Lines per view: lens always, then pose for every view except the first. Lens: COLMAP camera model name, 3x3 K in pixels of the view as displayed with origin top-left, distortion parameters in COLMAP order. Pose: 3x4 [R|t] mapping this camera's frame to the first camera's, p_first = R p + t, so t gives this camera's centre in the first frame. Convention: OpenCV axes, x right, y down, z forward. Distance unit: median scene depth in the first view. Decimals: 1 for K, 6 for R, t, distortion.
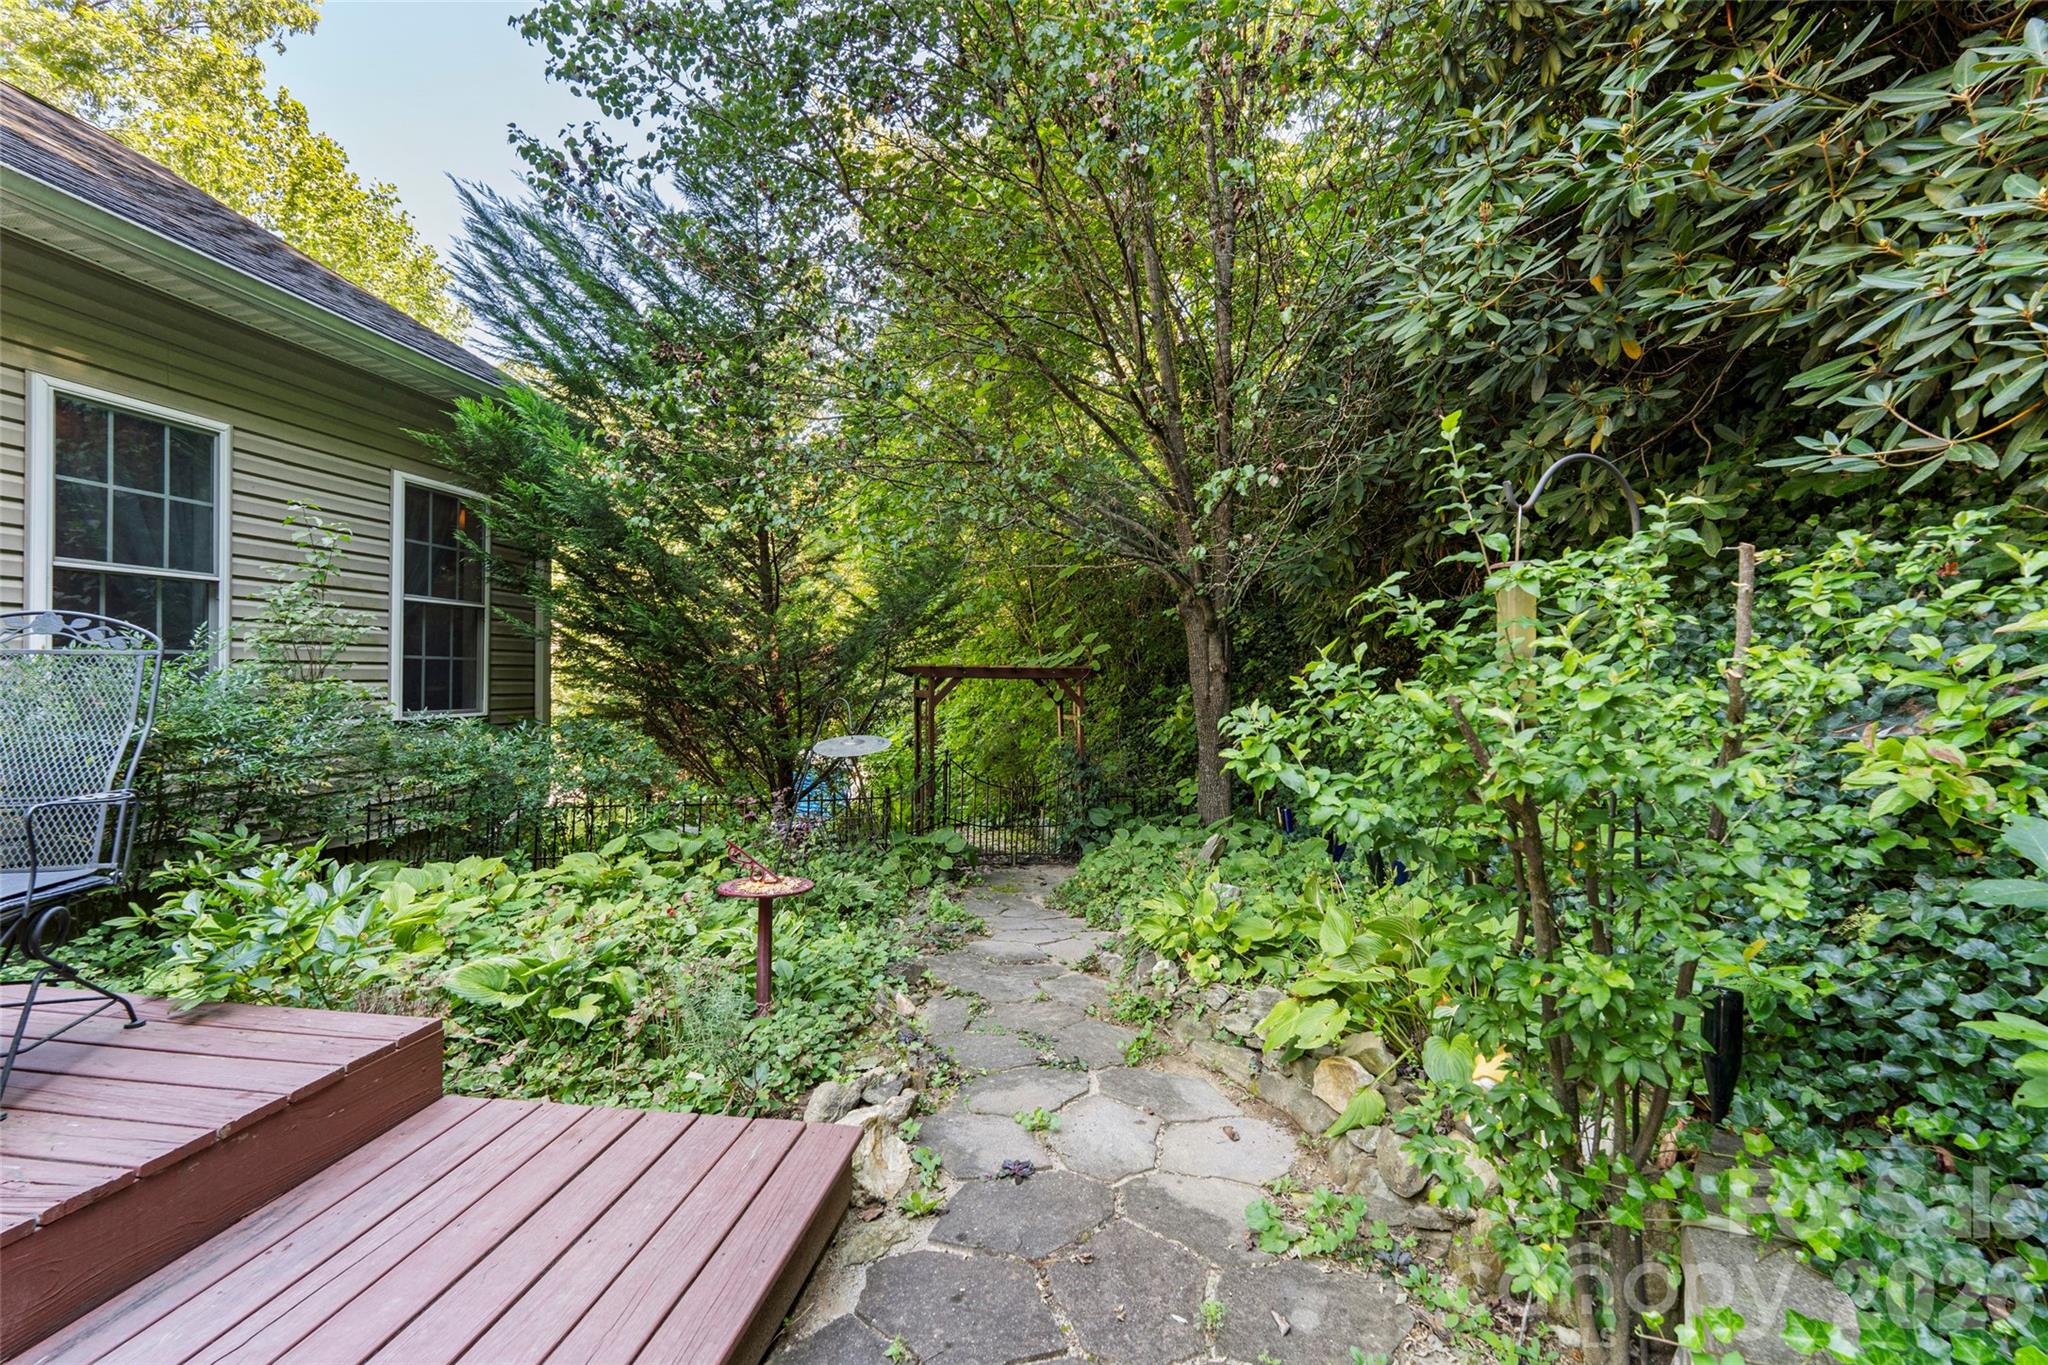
lens RADIAL K [[897.0, 0, 1026.1], [0, 897.0, 682.6], [0, 0, 1]] dist [-0.005863, 0.000775]
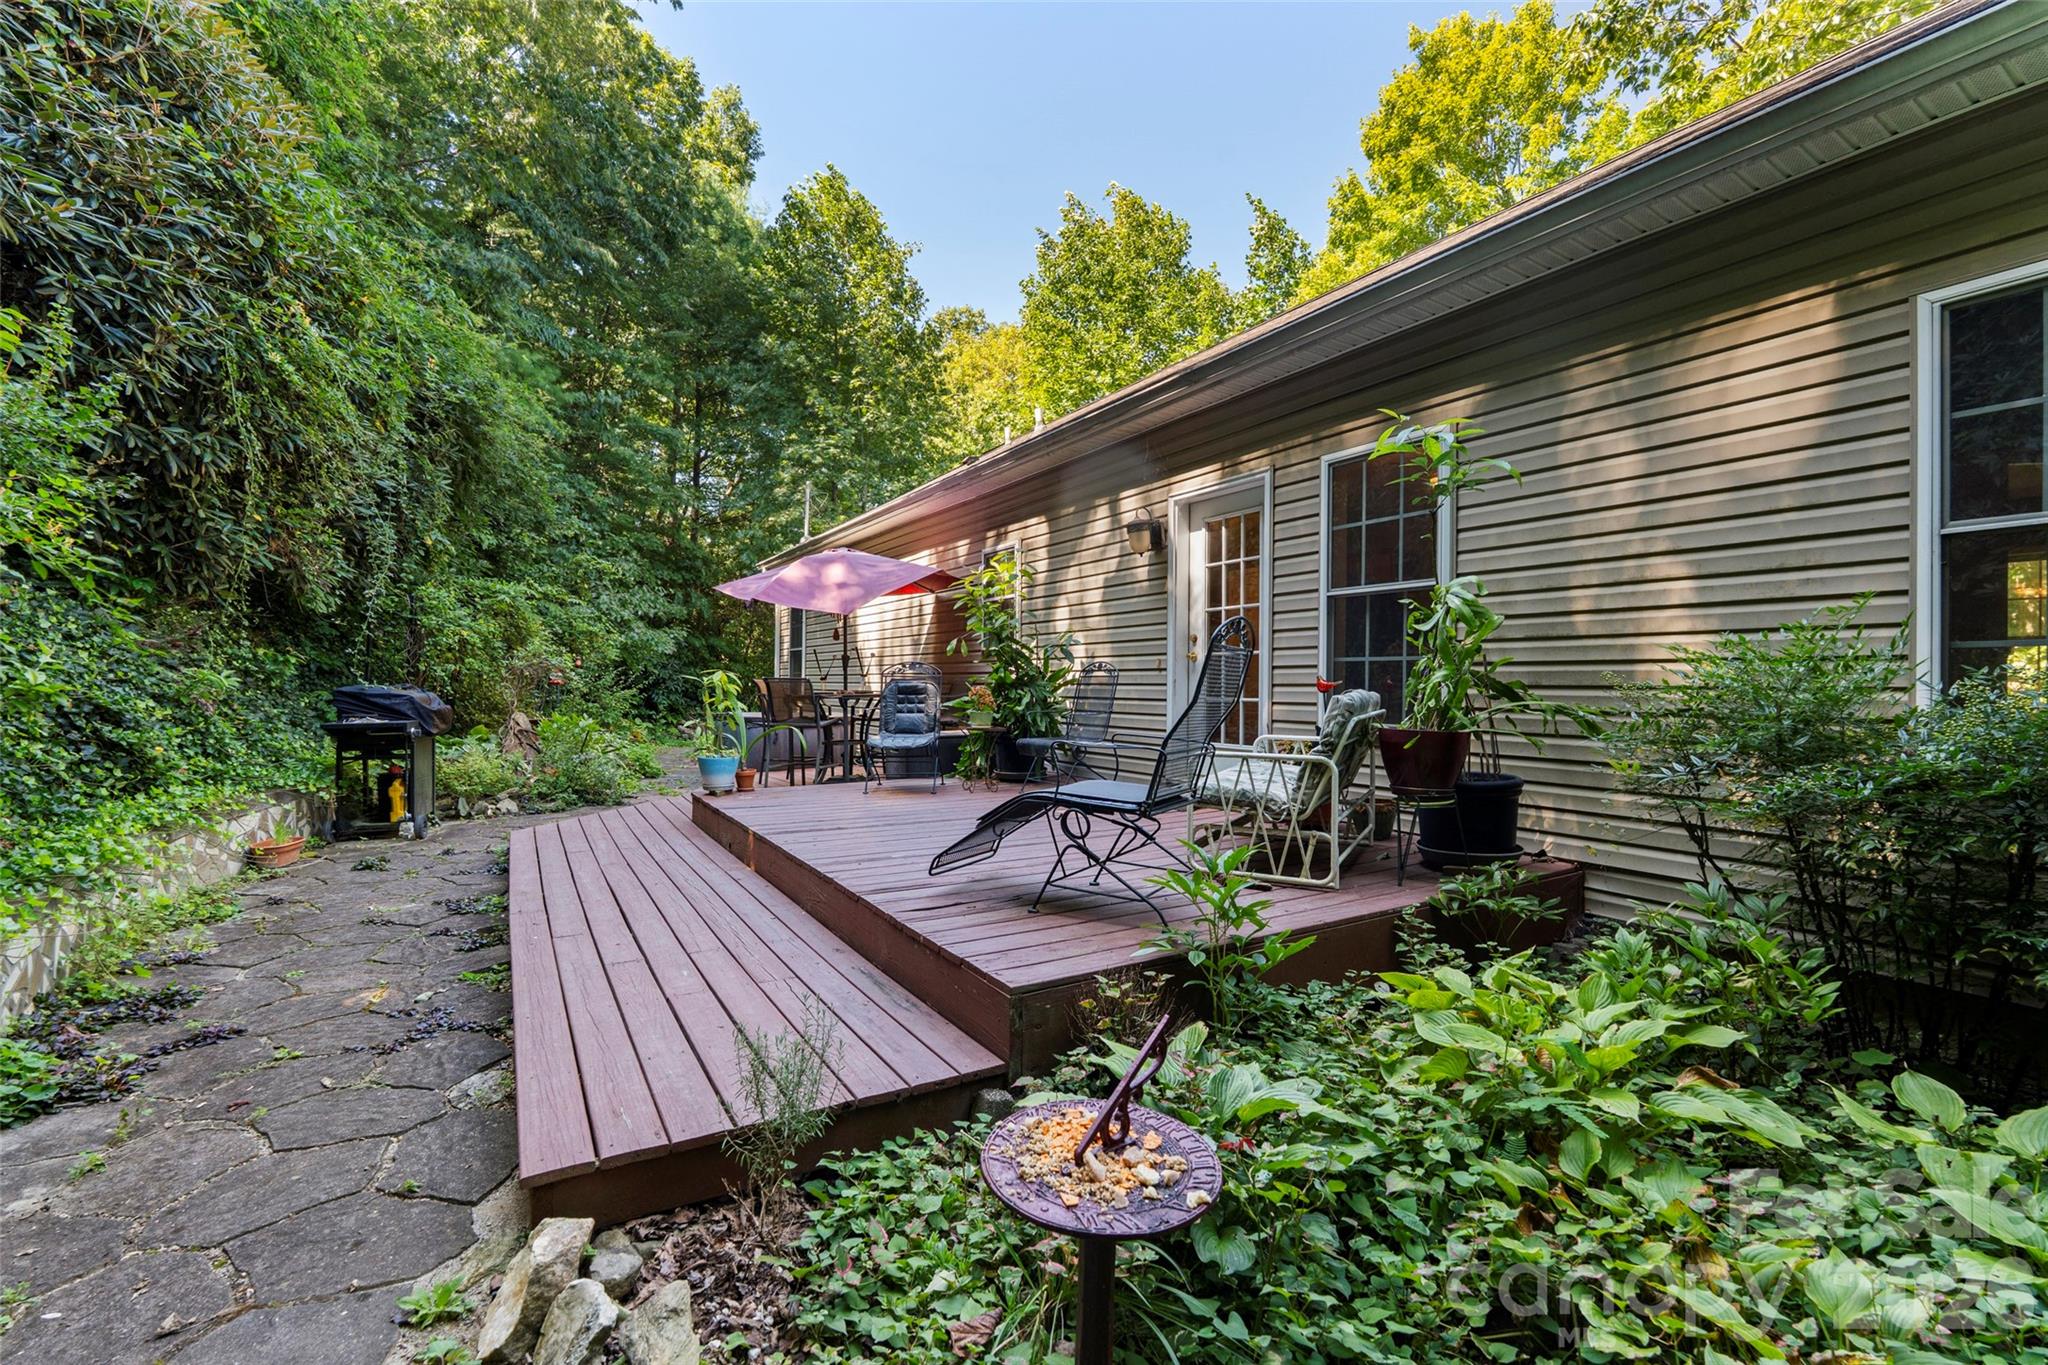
lens RADIAL K [[897.0, 0, 1026.1], [0, 897.0, 682.6], [0, 0, 1]] dist [-0.005863, 0.000775]
pose [[-0.795285, 0.020329, -0.605895, 0.023725], [0.008915, 0.999722, 0.021840, -0.141304], [0.606171, 0.011967, -0.795245, 5.966244]]
